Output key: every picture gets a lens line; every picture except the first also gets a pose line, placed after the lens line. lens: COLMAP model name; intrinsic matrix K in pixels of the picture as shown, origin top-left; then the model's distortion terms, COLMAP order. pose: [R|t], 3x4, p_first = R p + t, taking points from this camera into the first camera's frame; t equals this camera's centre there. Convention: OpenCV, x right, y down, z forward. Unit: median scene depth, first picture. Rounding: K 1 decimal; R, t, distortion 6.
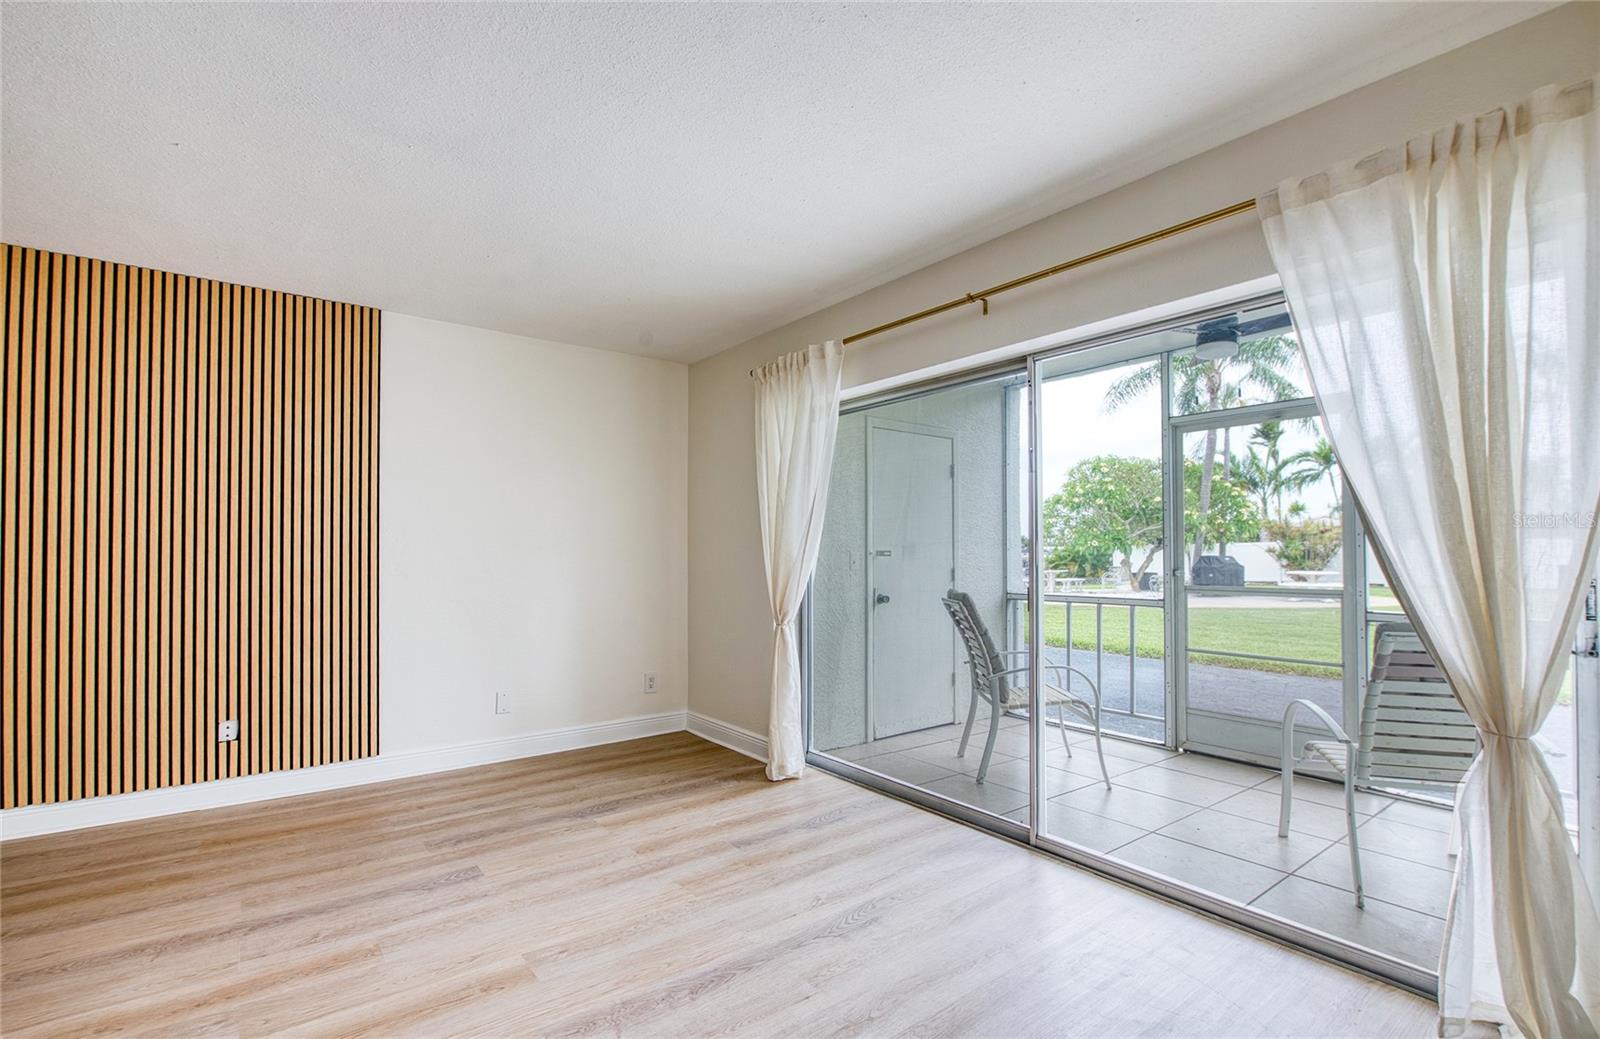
lens RADIAL K [[716.4, 0, 791.2], [0, 716.4, 532.1], [0, 0, 1]] dist [-0.007367, -0.005368]
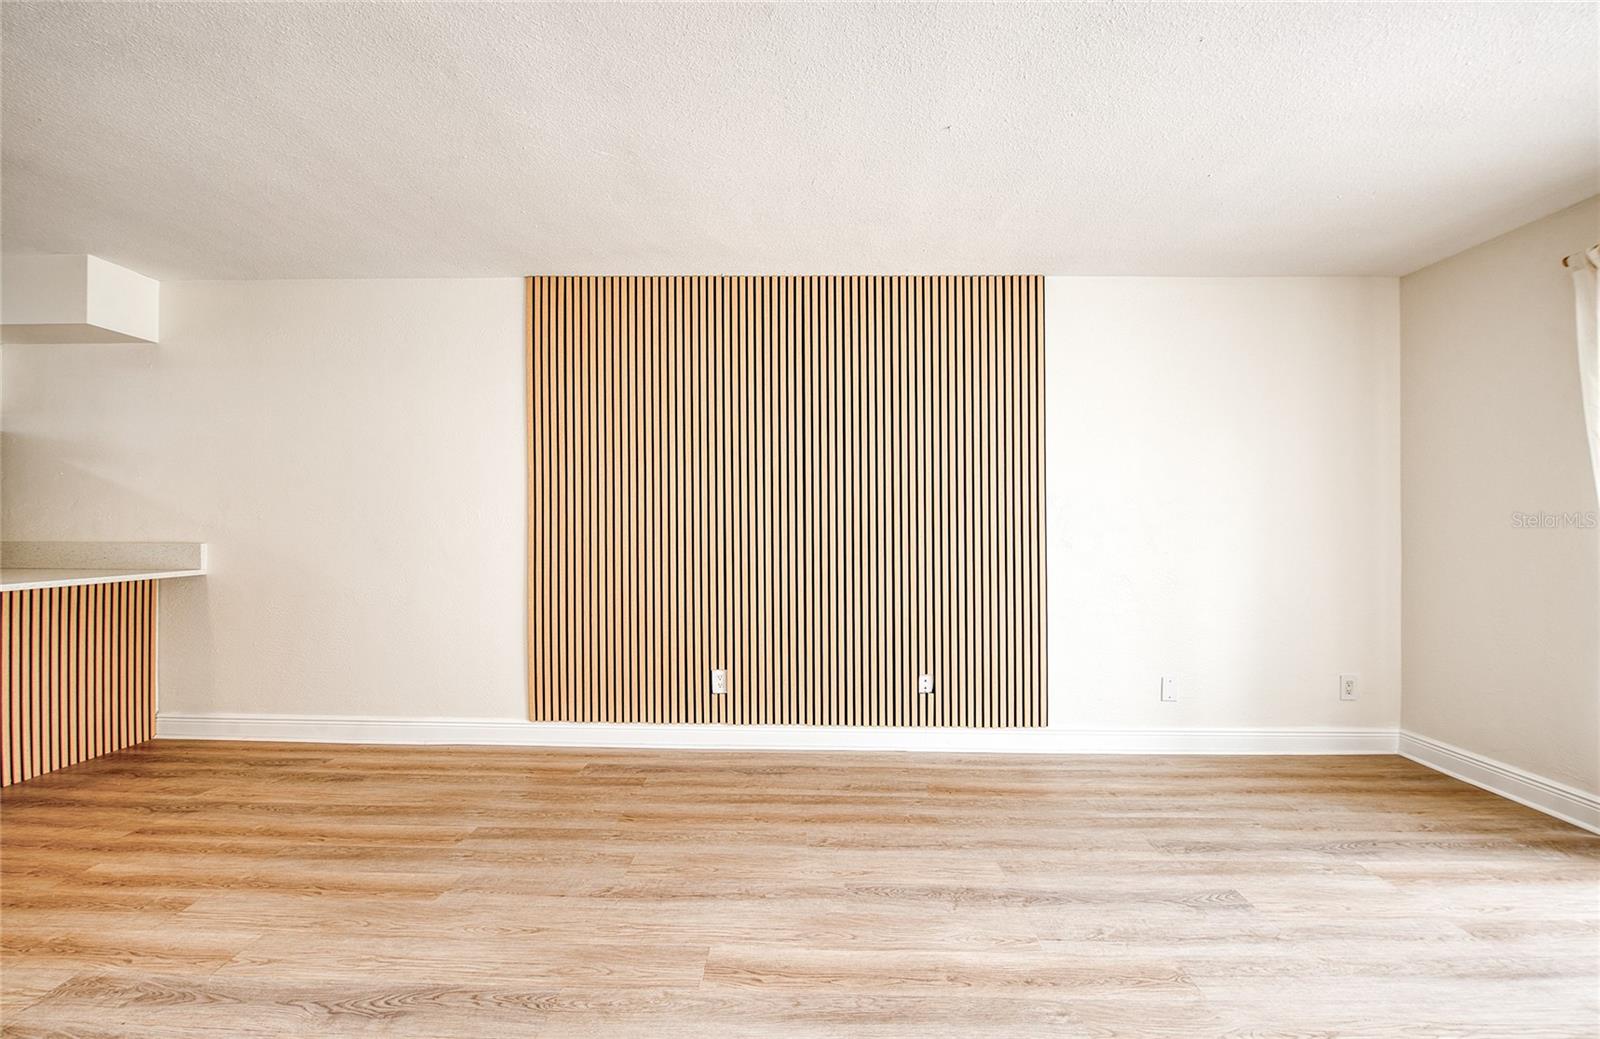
lens RADIAL K [[700.1, 0, 799.1], [0, 700.1, 522.4], [0, 0, 1]] dist [-0.011365, -0.002980]
pose [[0.782666, 0.000279, -0.622442, -0.214127], [0.015704, 0.999673, 0.020195, 0.002890], [0.622244, -0.025580, 0.782405, 0.026842]]
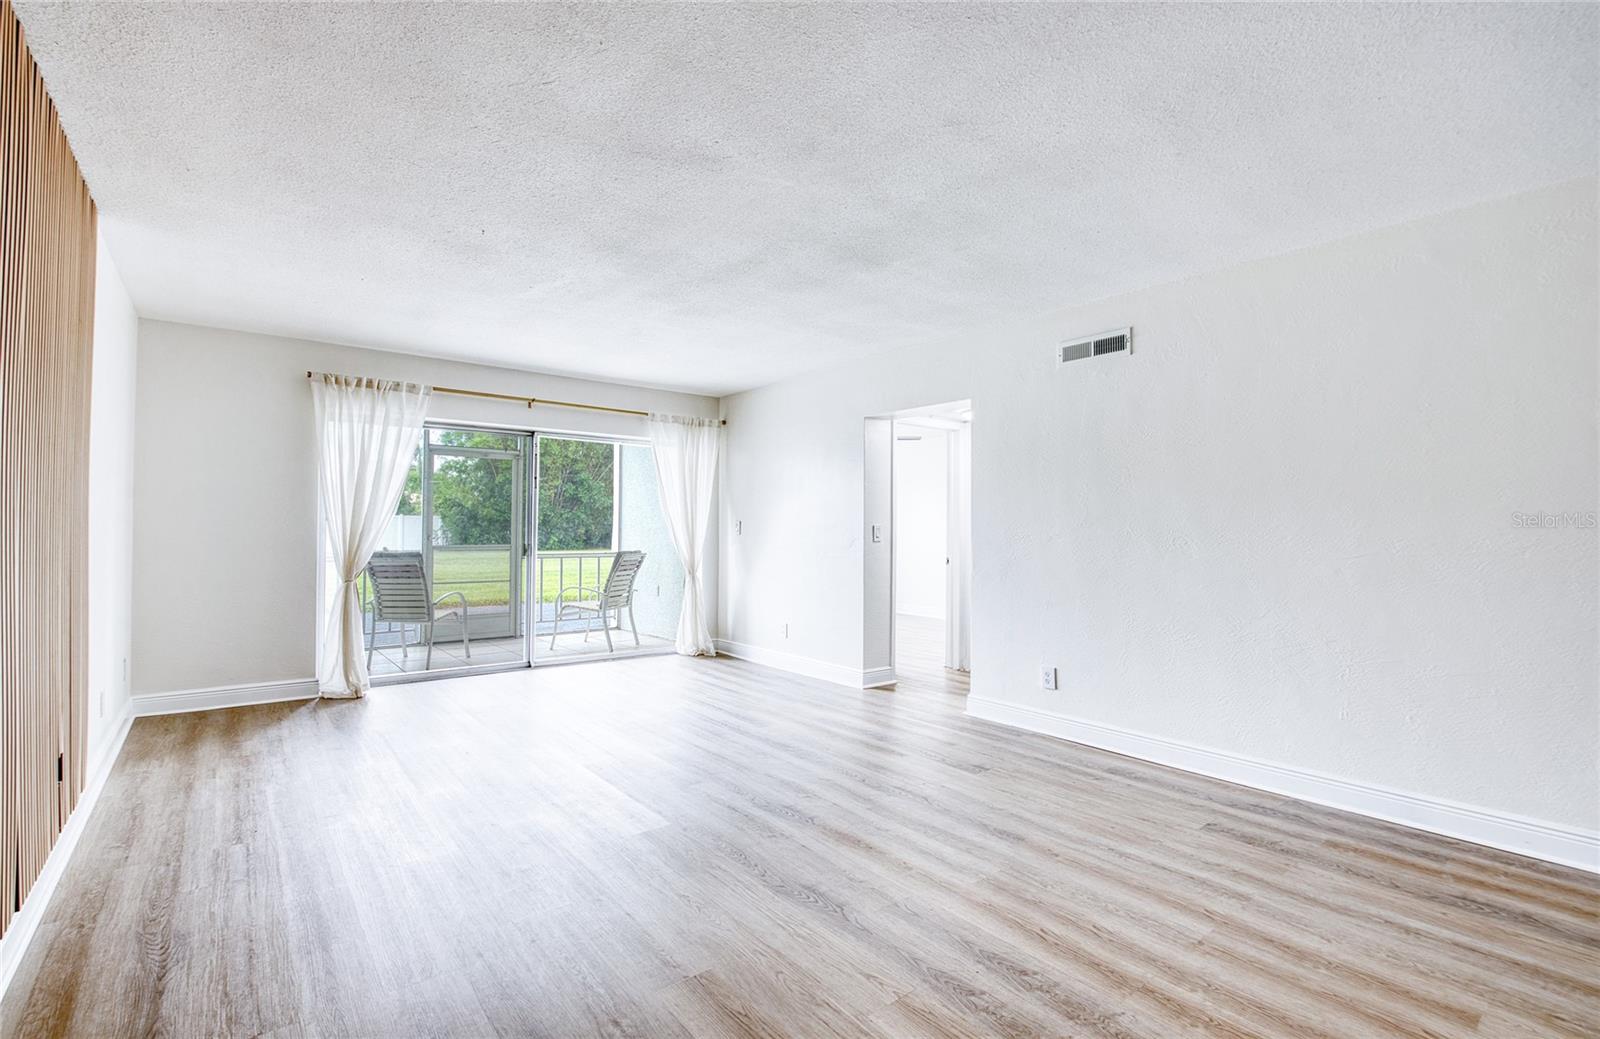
lens RADIAL K [[711.1, 0, 764.6], [0, 711.1, 520.5], [0, 0, 1]] dist [-0.016050, -0.000430]
pose [[0.003956, 0.010811, 0.999934, -1.189295], [-0.037423, 0.999243, -0.010655, 0.005600], [-0.999292, -0.037378, 0.004357, 0.225927]]
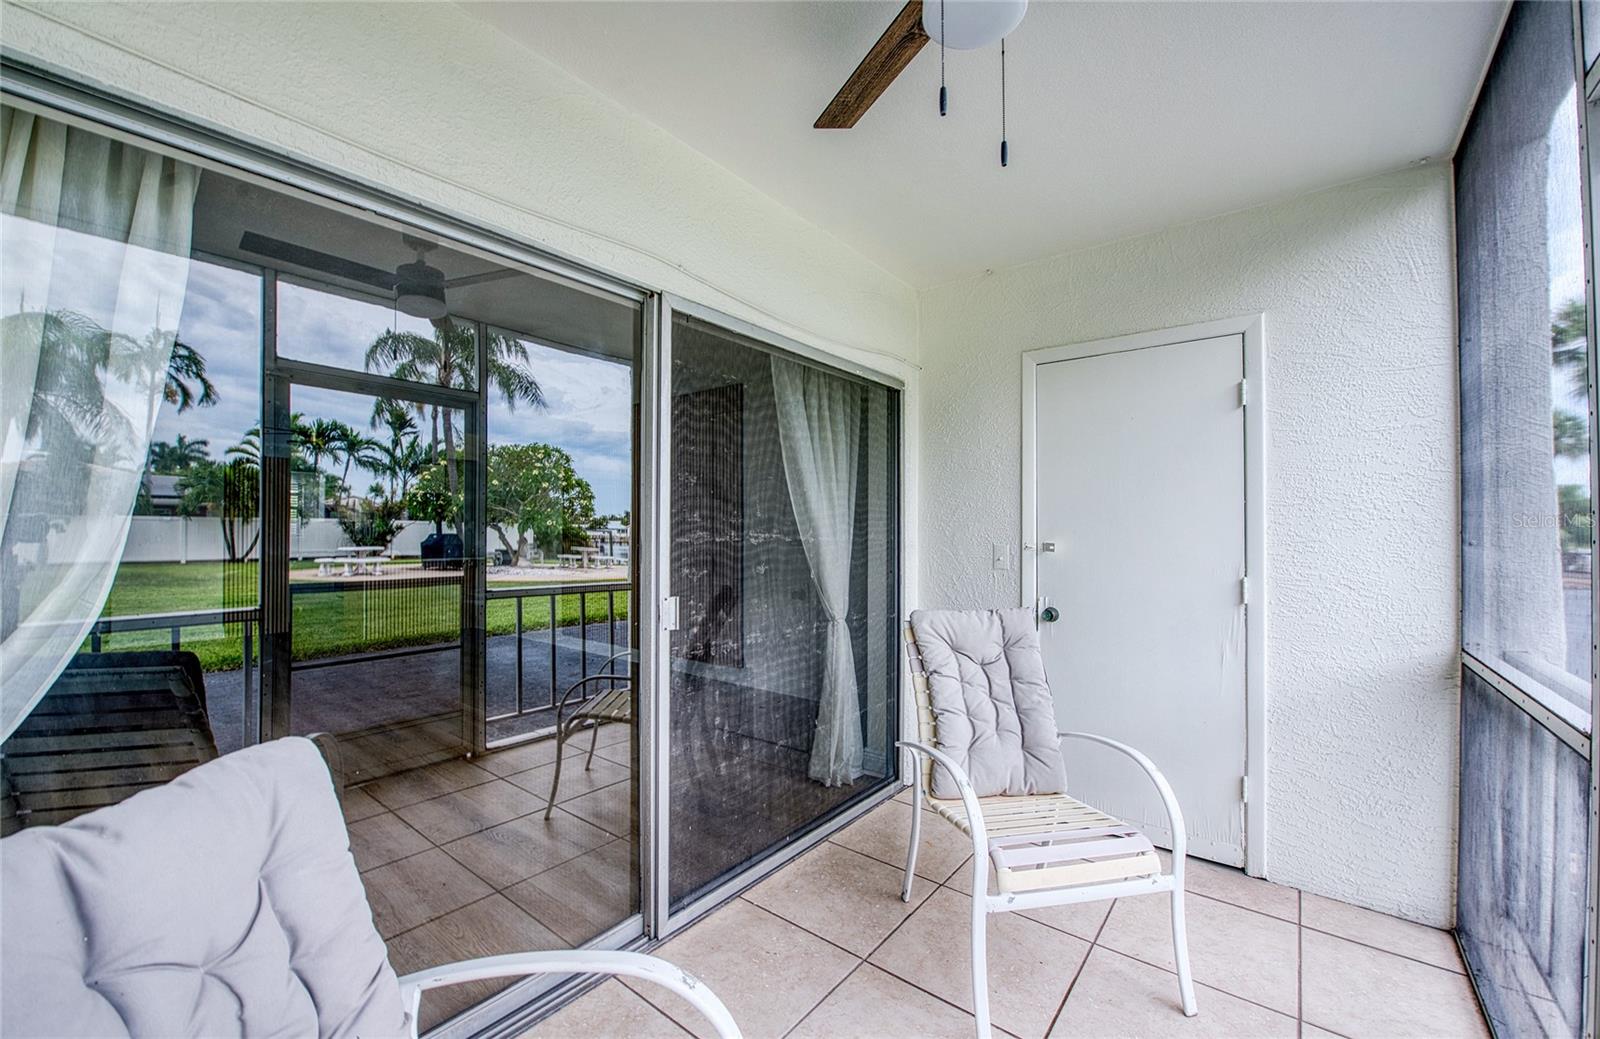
lens RADIAL K [[656.9, 0, 794.6], [0, 656.9, 557.0], [0, 0, 1]] dist [-0.017843, 0.000052]
pose [[0.259680, 0.044331, -0.964677, 0.744194], [0.025905, 0.998266, 0.052848, -0.000808], [0.965347, -0.038714, 0.258082, 0.679891]]
